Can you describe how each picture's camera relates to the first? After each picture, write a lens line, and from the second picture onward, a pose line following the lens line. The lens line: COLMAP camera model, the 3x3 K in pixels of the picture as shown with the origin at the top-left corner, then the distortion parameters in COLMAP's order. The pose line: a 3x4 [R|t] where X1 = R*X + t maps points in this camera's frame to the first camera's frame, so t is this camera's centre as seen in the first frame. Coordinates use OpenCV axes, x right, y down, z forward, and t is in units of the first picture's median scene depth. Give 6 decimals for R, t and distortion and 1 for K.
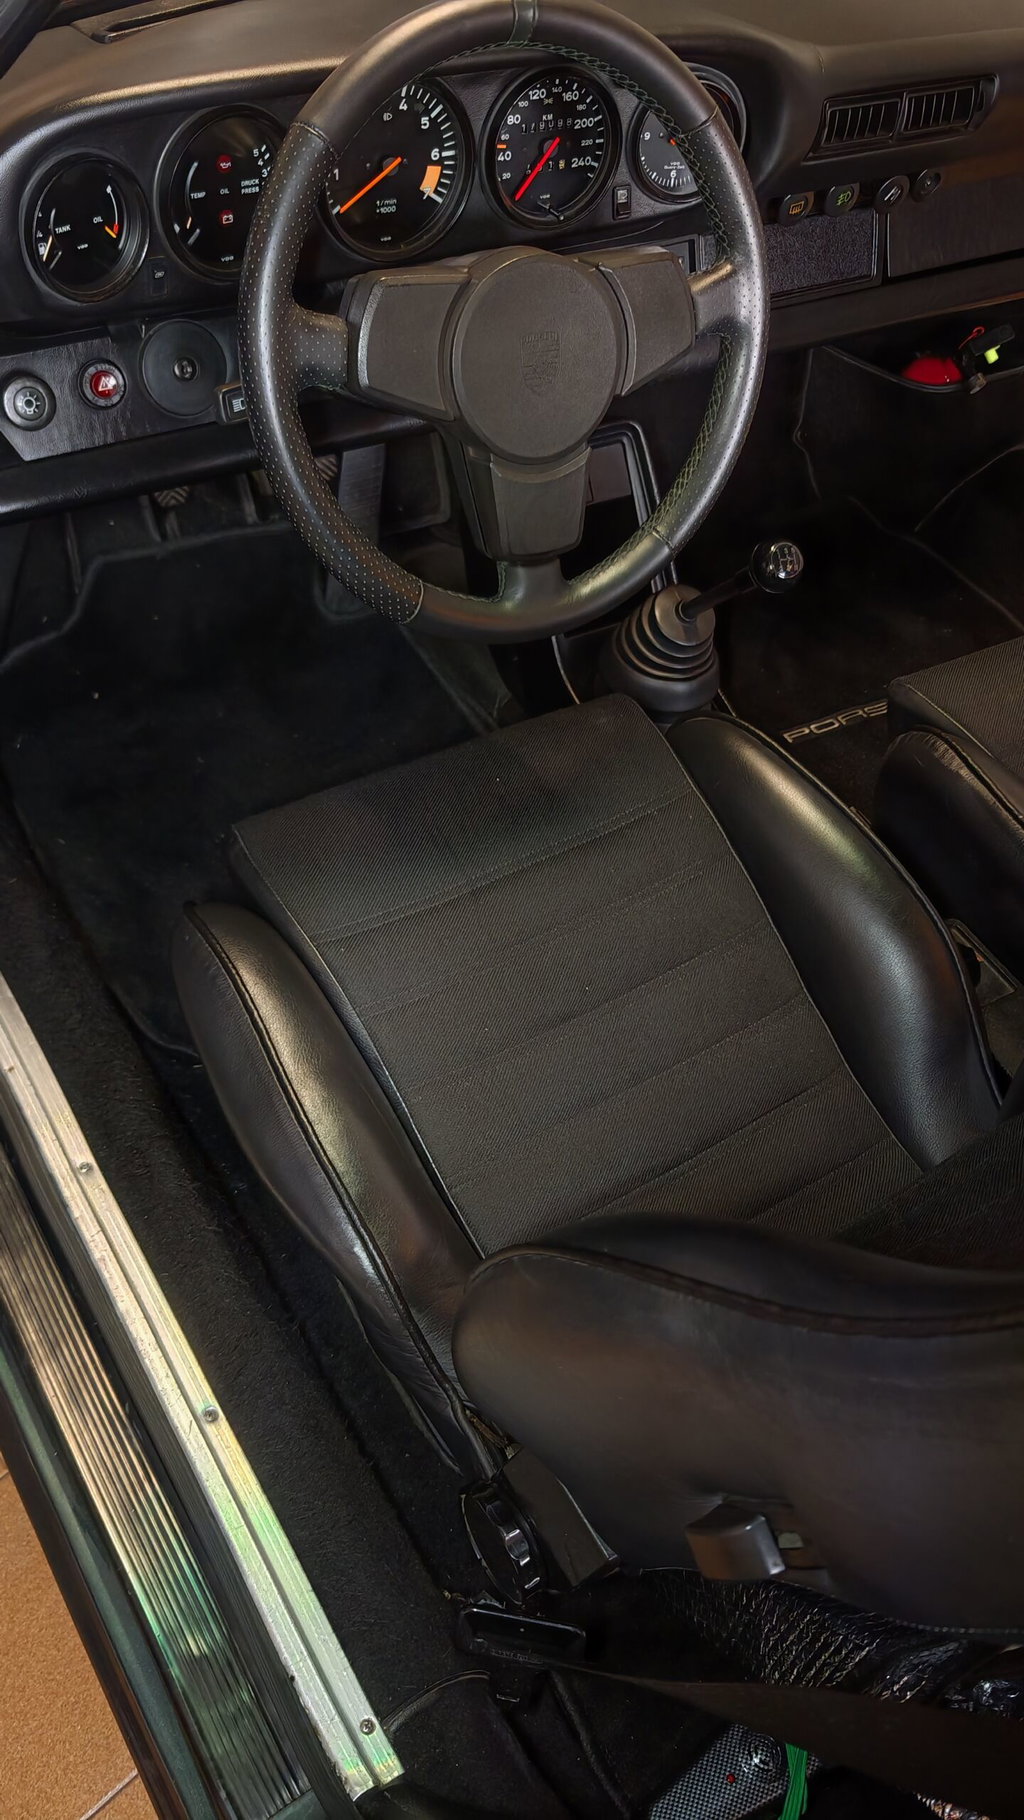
lens RADIAL K [[1462.3, 0, 512.3], [0, 1462.3, 904.4], [0, 0, 1]] dist [0.025389, -0.022210]
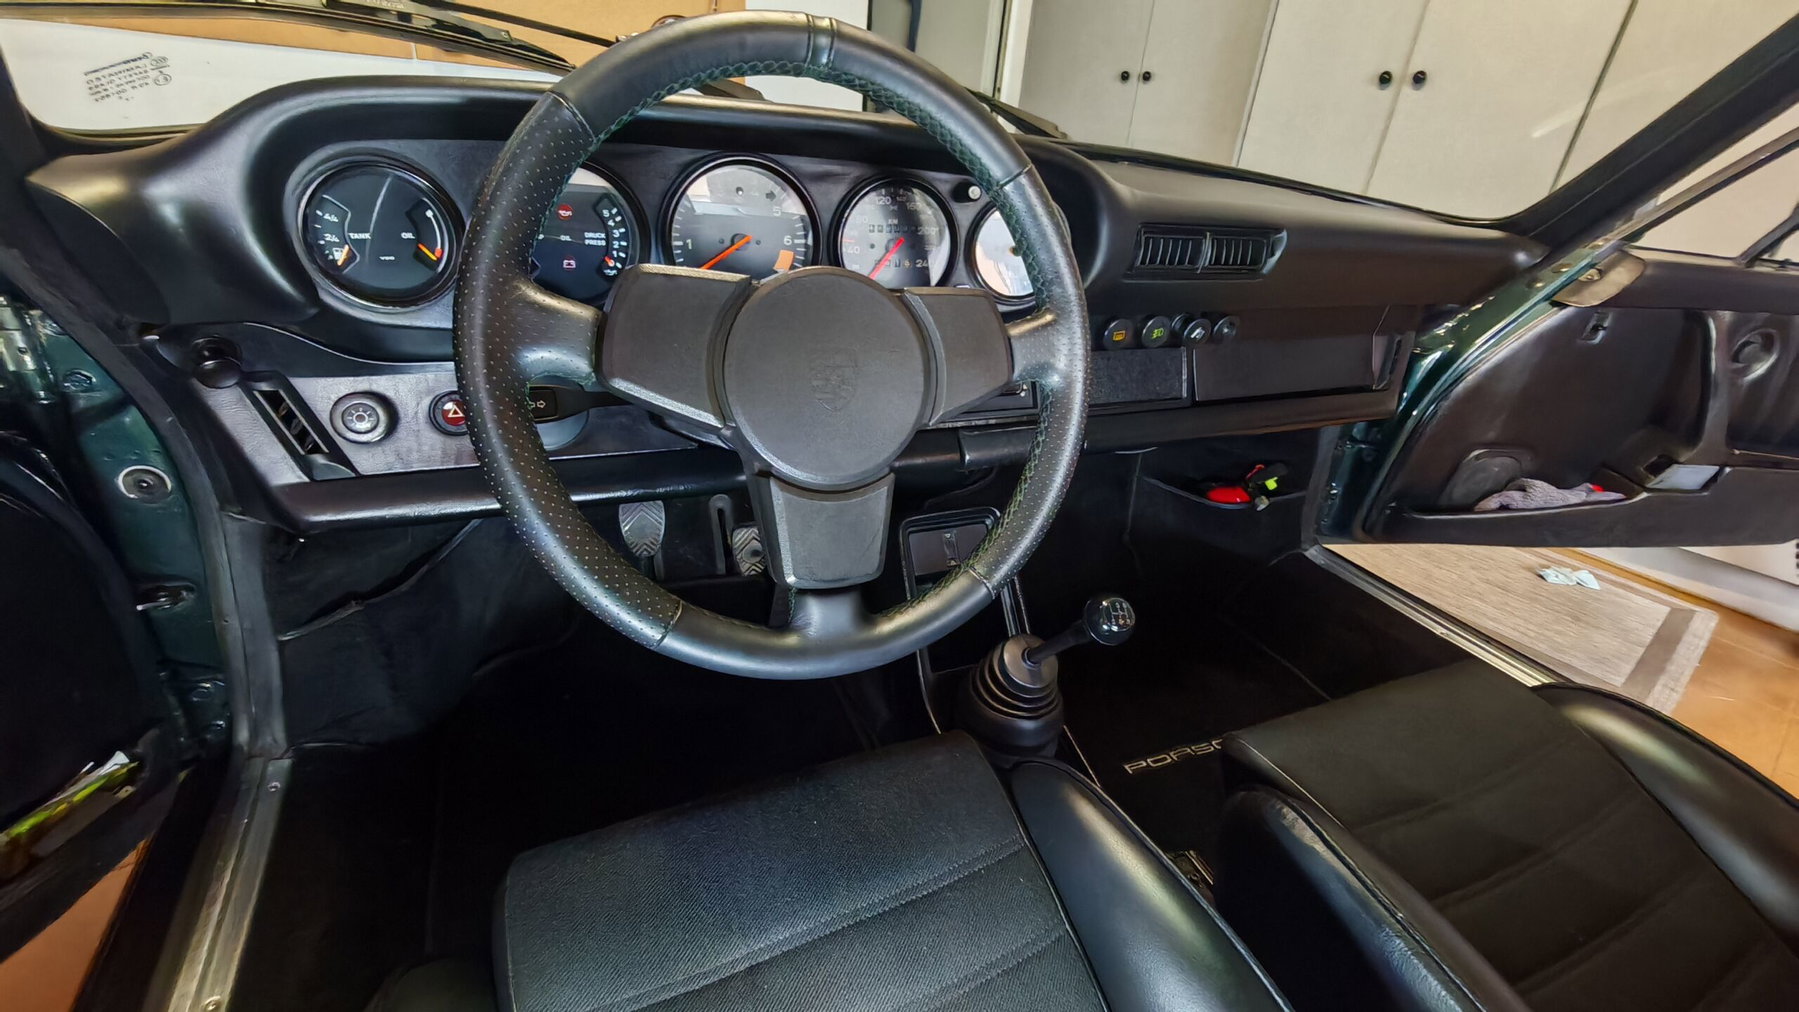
lens RADIAL K [[759.9, 0, 910.6], [0, 759.9, 504.3], [0, 0, 1]] dist [0.000068, -0.000040]
pose [[0.994068, 0.039303, -0.101409, 0.103151], [-0.074843, 0.923742, -0.375631, -0.104306], [0.078912, 0.380992, 0.921204, 0.516837]]
